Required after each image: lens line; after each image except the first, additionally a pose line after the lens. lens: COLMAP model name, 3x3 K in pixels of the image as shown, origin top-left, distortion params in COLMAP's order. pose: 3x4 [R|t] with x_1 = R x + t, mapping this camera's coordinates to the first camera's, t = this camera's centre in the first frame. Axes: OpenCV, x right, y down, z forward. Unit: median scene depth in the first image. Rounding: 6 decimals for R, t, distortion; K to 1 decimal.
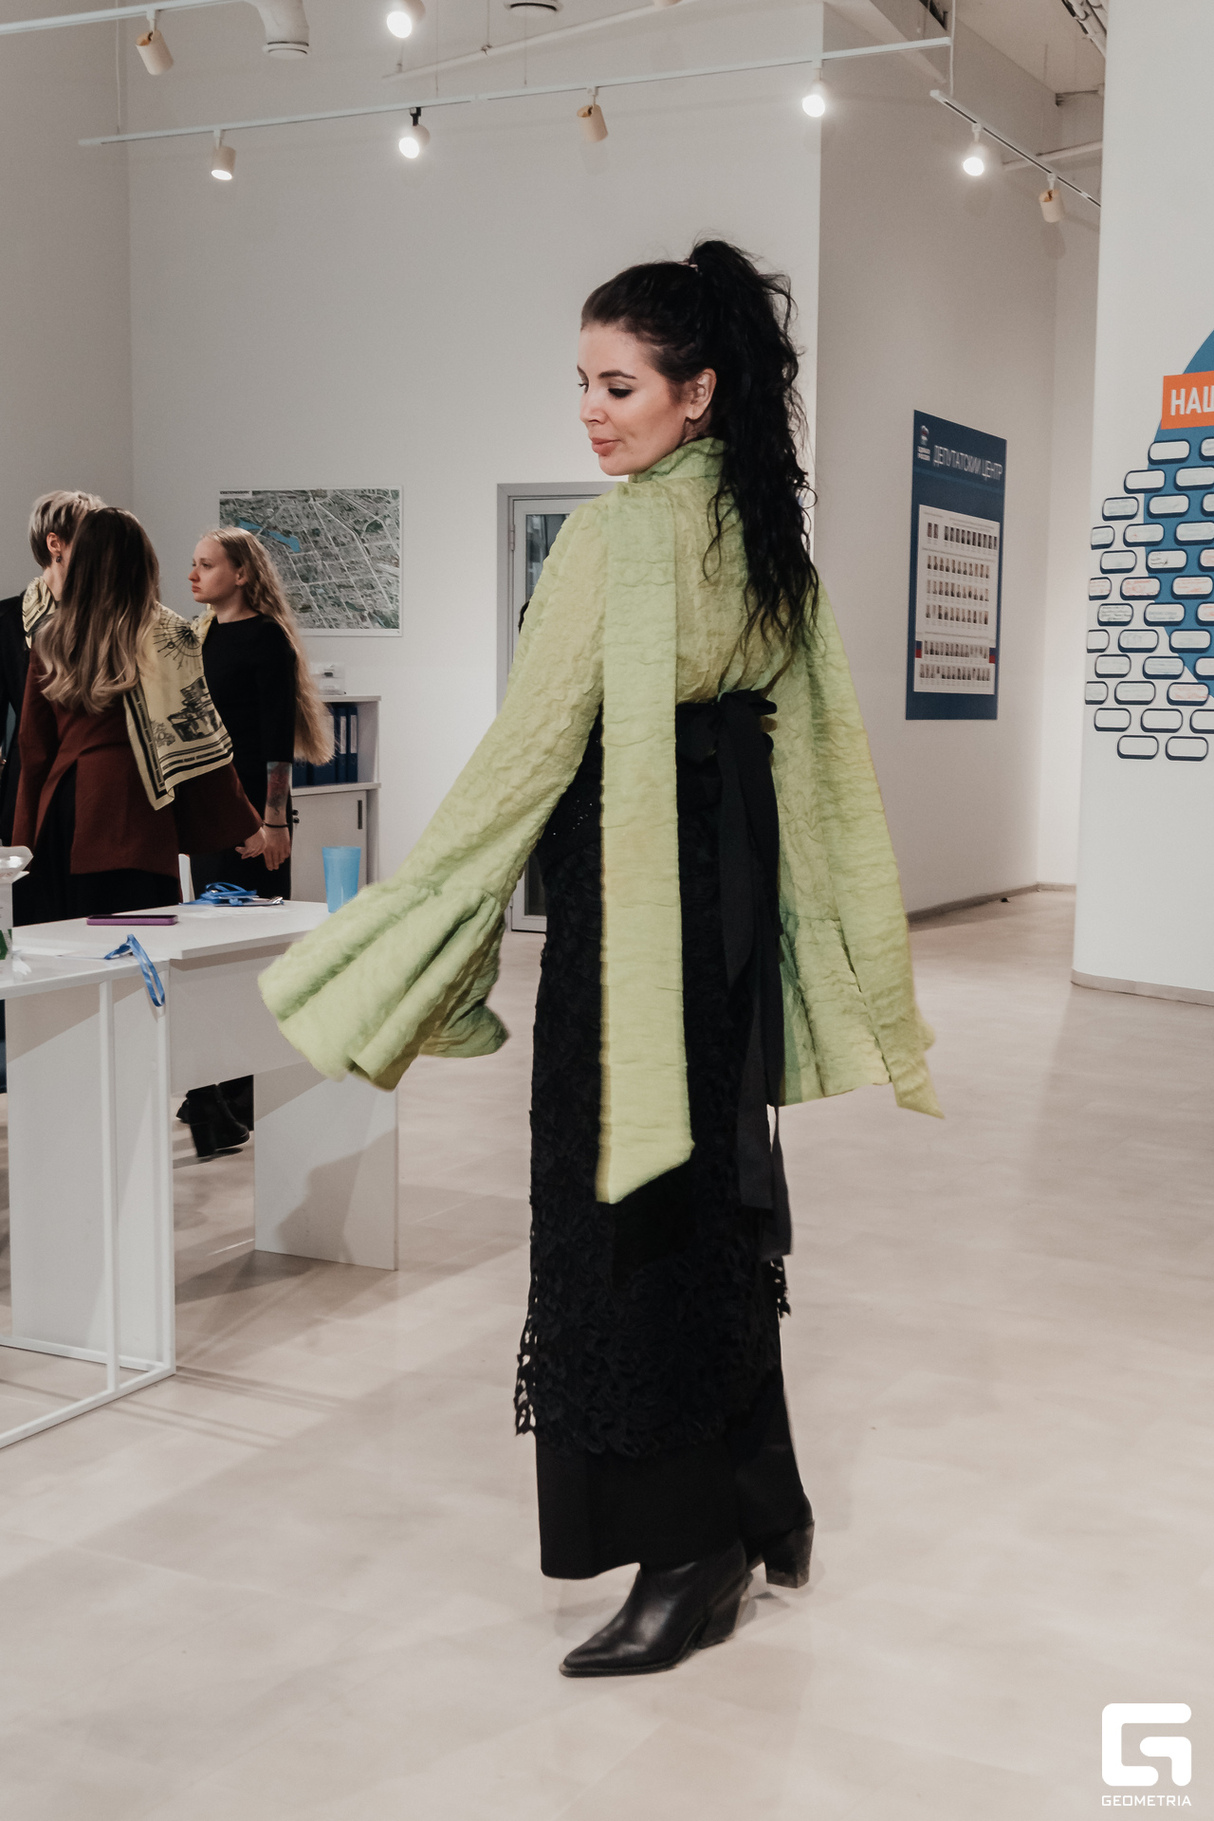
lens RADIAL K [[2283.4, 0, 610.2], [0, 2283.4, 945.3], [0, 0, 1]] dist [0.001343, -0.004571]
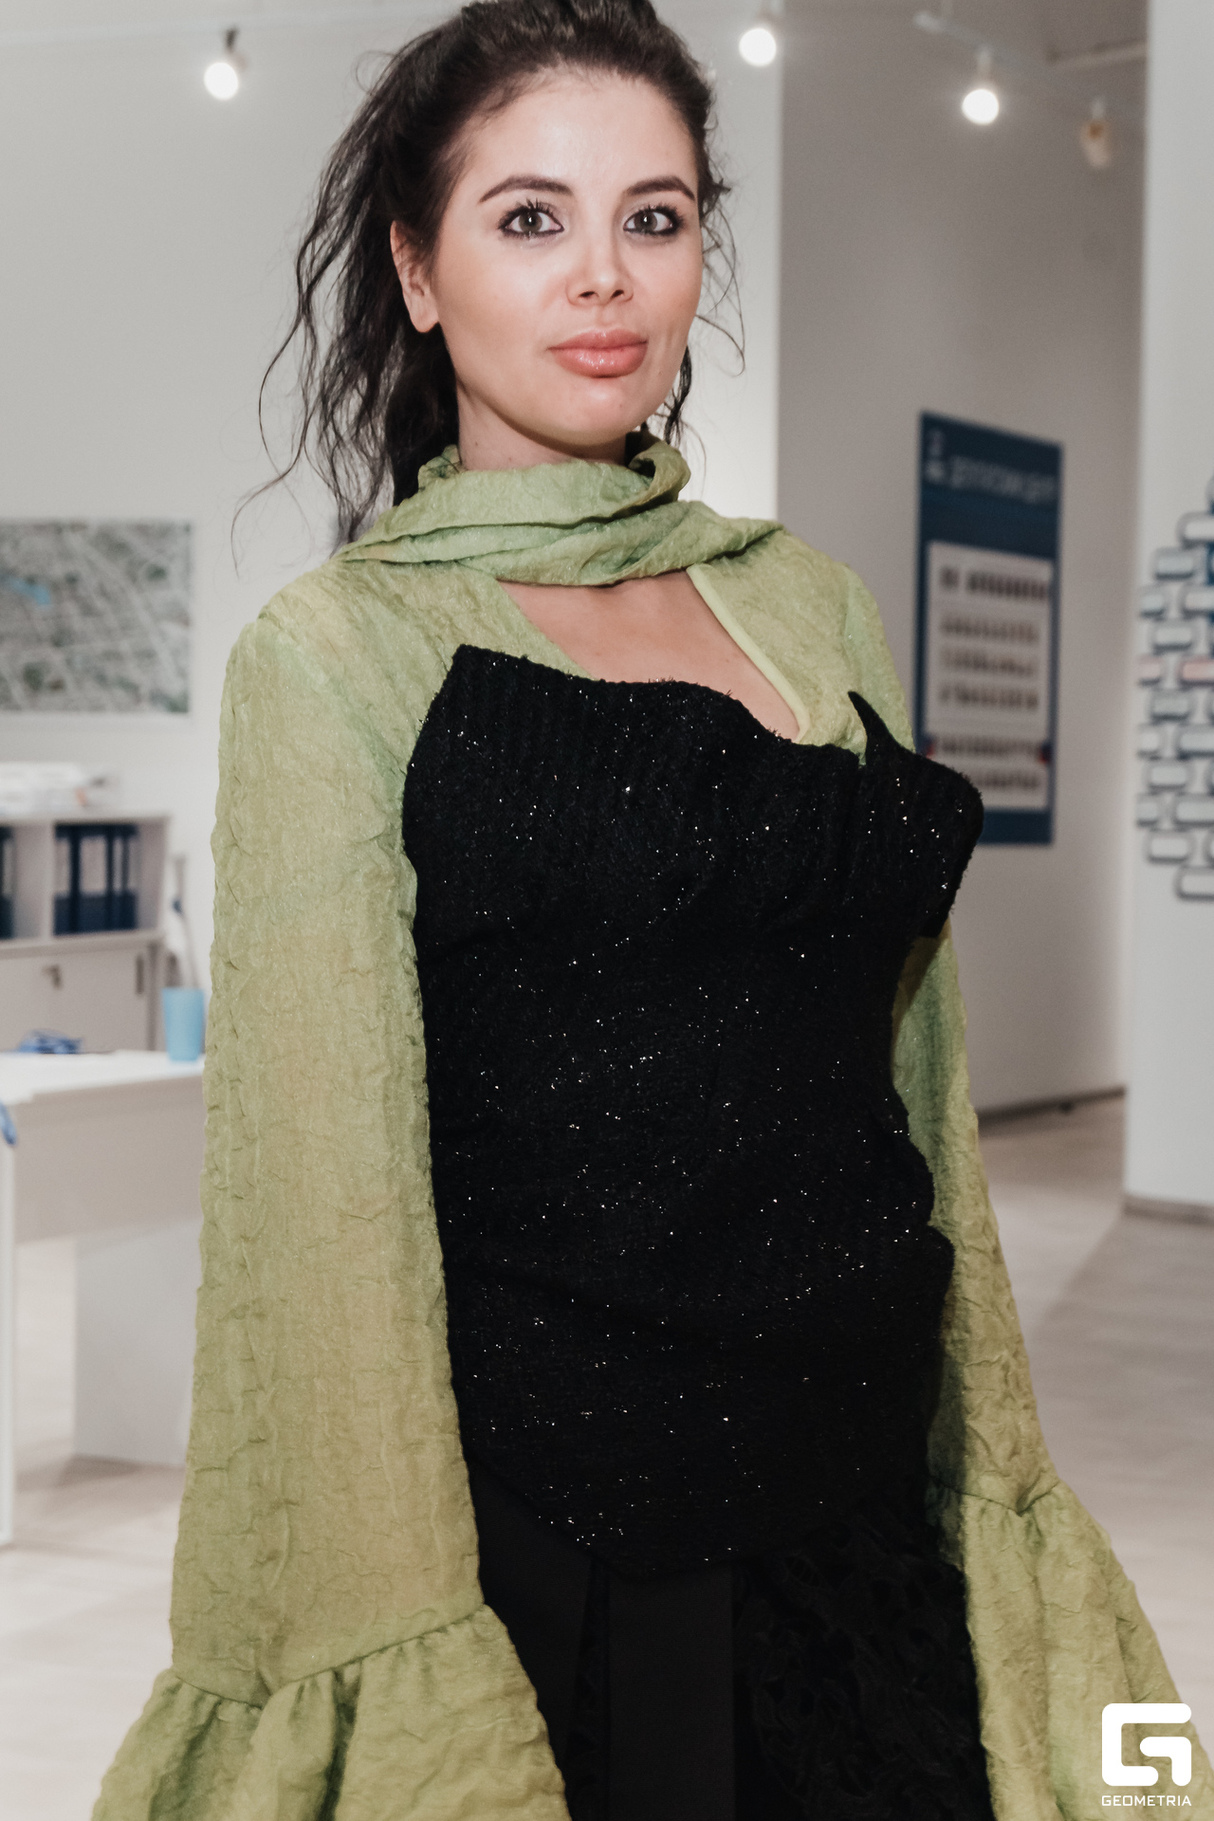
lens RADIAL K [[4059.2, 0, 607.0], [0, 4059.2, 910.5], [0, 0, 1]] dist [0.039876, -0.189311]
pose [[0.999603, 0.002241, 0.028097, 0.001089], [0.000048, 0.996699, -0.081190, 0.027850], [-0.028187, 0.081159, 0.996303, -0.299555]]
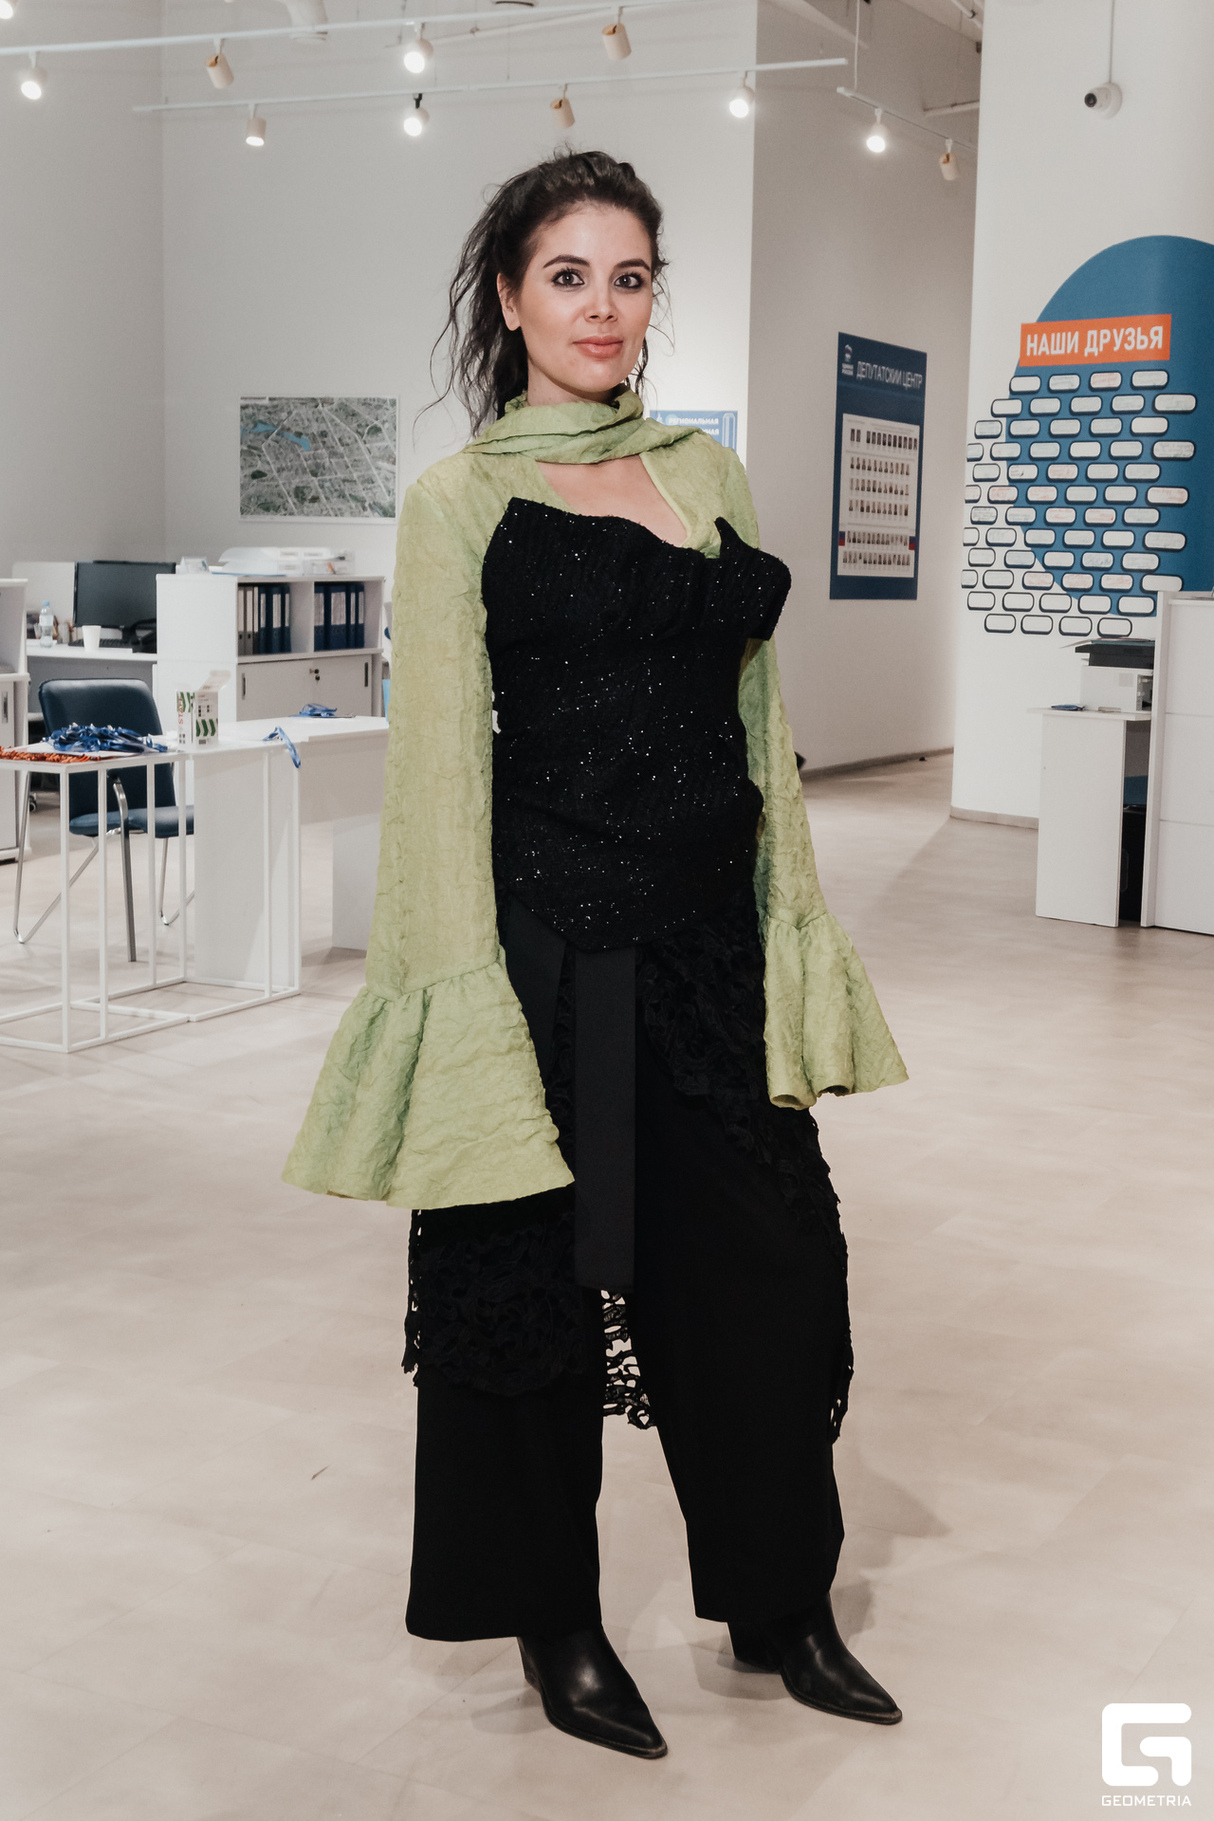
lens RADIAL K [[2516.1, 0, 607.0], [0, 2516.1, 910.5], [0, 0, 1]] dist [0.003311, -0.011009]
pose [[0.999928, 0.006722, 0.009924, 0.005459], [-0.006979, 0.999634, 0.026152, 0.033903], [-0.009744, -0.026219, 0.999609, -0.357794]]
